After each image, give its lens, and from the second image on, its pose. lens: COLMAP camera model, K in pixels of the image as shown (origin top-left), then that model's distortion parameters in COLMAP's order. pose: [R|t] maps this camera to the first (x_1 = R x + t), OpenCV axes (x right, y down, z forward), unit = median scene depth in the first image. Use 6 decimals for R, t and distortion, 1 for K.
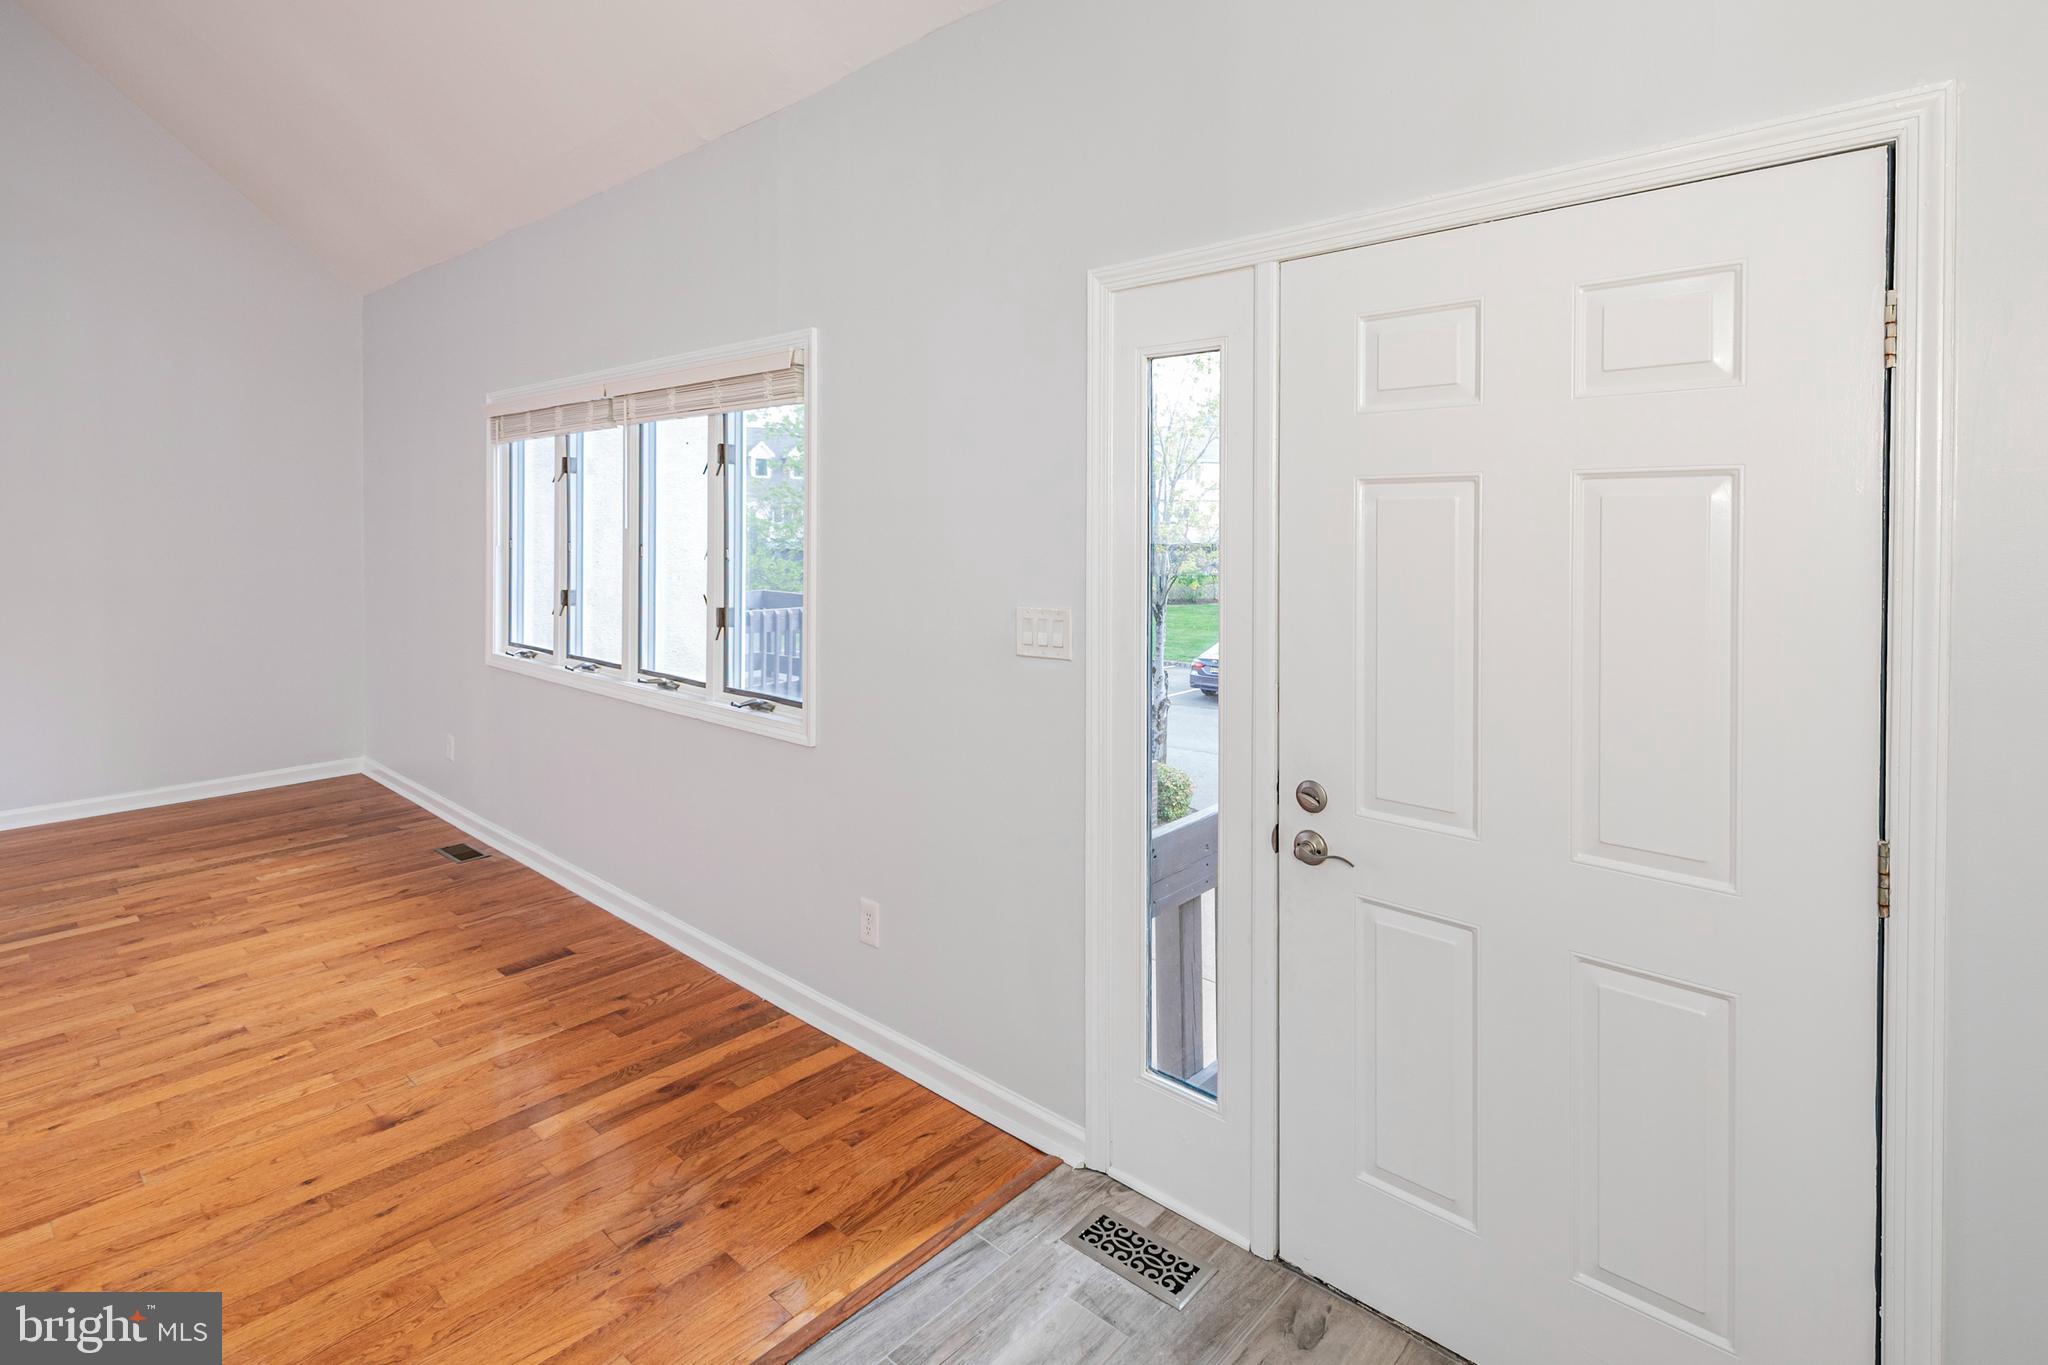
lens RADIAL K [[1001.6, 0, 1016.2], [0, 1001.6, 552.8], [0, 0, 1]] dist [0.019309, -0.007553]
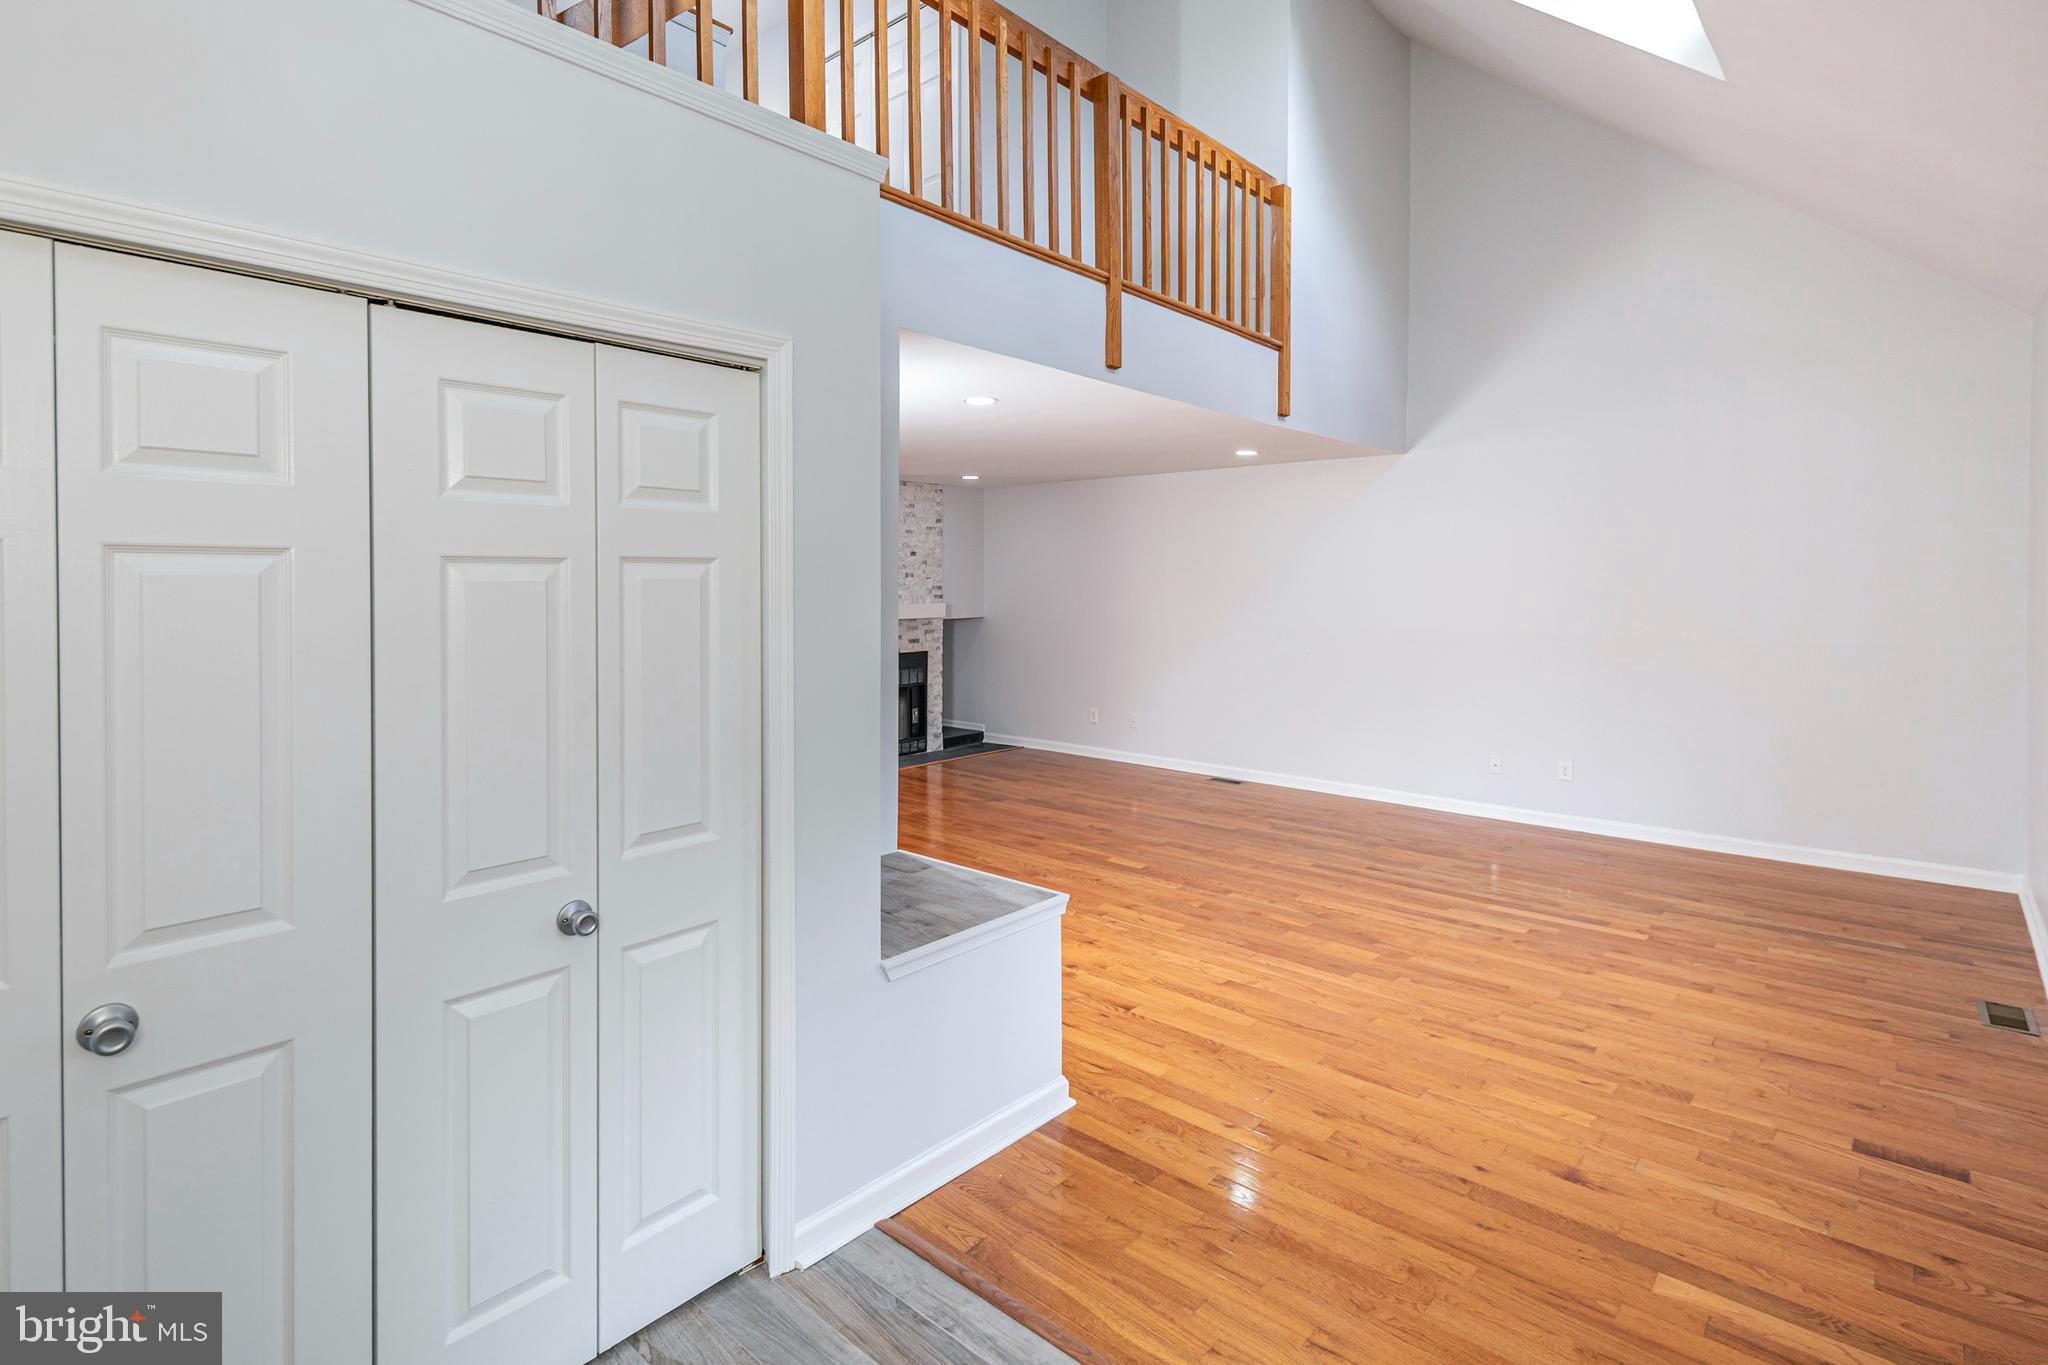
lens RADIAL K [[1001.6, 0, 1013.9], [0, 1001.6, 579.7], [0, 0, 1]] dist [0.019309, -0.007553]
pose [[0.006455, -0.012423, -0.999902, 0.388377], [-0.023553, 0.999644, -0.012572, -0.016842], [0.999702, 0.023632, 0.006160, 0.386014]]
